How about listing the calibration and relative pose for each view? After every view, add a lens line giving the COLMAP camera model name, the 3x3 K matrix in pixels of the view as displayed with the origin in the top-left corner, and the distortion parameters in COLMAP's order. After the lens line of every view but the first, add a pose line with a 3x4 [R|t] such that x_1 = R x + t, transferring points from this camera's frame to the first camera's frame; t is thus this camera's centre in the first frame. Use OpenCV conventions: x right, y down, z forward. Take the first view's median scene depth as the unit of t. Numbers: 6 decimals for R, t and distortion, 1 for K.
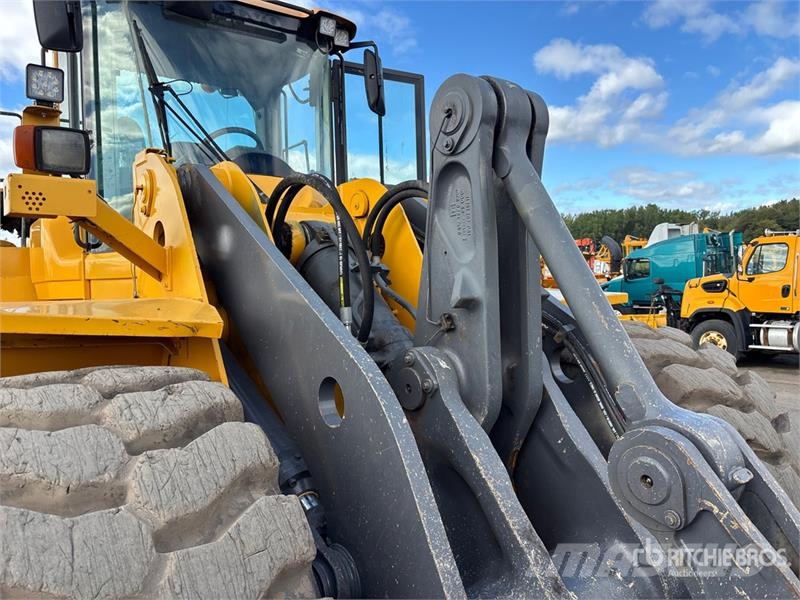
lens RADIAL K [[609.8, 0, 405.0], [0, 609.8, 294.6], [0, 0, 1]] dist [0.045509, -0.060110]
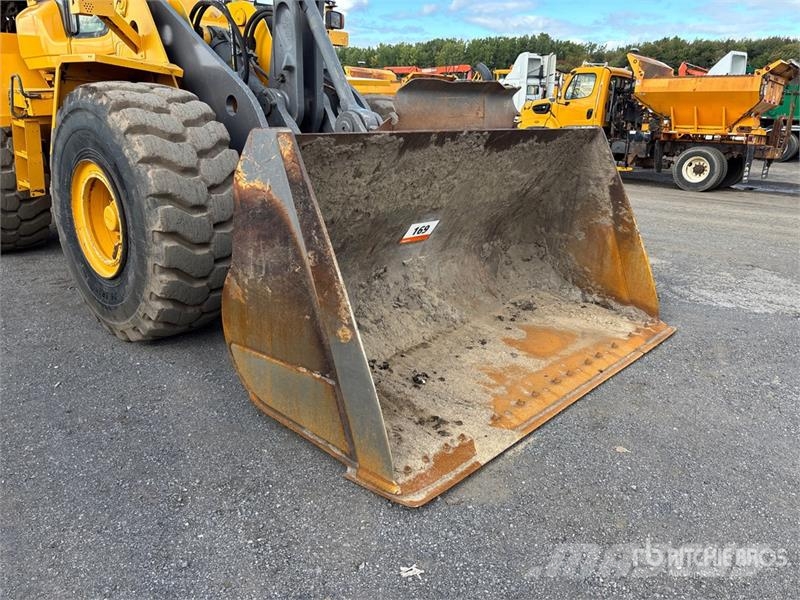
lens RADIAL K [[601.5, 0, 401.4], [0, 601.5, 295.1], [0, 0, 1]] dist [0.050113, -0.061603]
pose [[0.984788, -0.006976, 0.173622, 0.109255], [-0.041318, 0.961133, 0.272976, 0.186434], [-0.168778, -0.275997, 0.946224, -1.438107]]
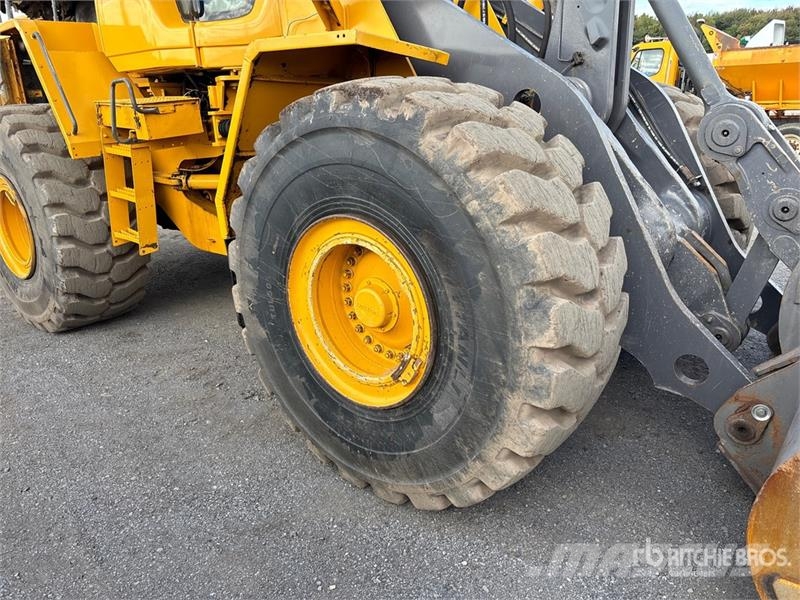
lens RADIAL K [[609.8, 0, 405.0], [0, 609.8, 294.6], [0, 0, 1]] dist [0.045509, -0.060110]
pose [[0.975638, -0.074486, 0.206355, -0.668065], [0.013940, 0.959746, 0.280523, 0.166556], [-0.218943, -0.270812, 0.937403, -0.450227]]
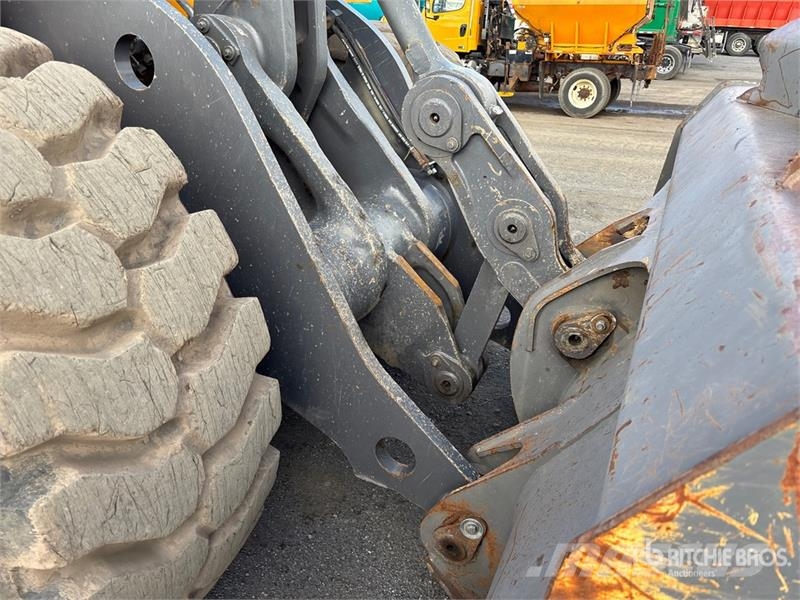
lens RADIAL K [[606.7, 0, 404.6], [0, 606.7, 302.0], [0, 0, 1]] dist [0.039470, -0.050856]
pose [[0.885692, -0.157182, 0.436856, -0.192000], [-0.029741, 0.919805, 0.391246, 0.113709], [-0.463320, -0.359517, 0.809989, -0.093594]]
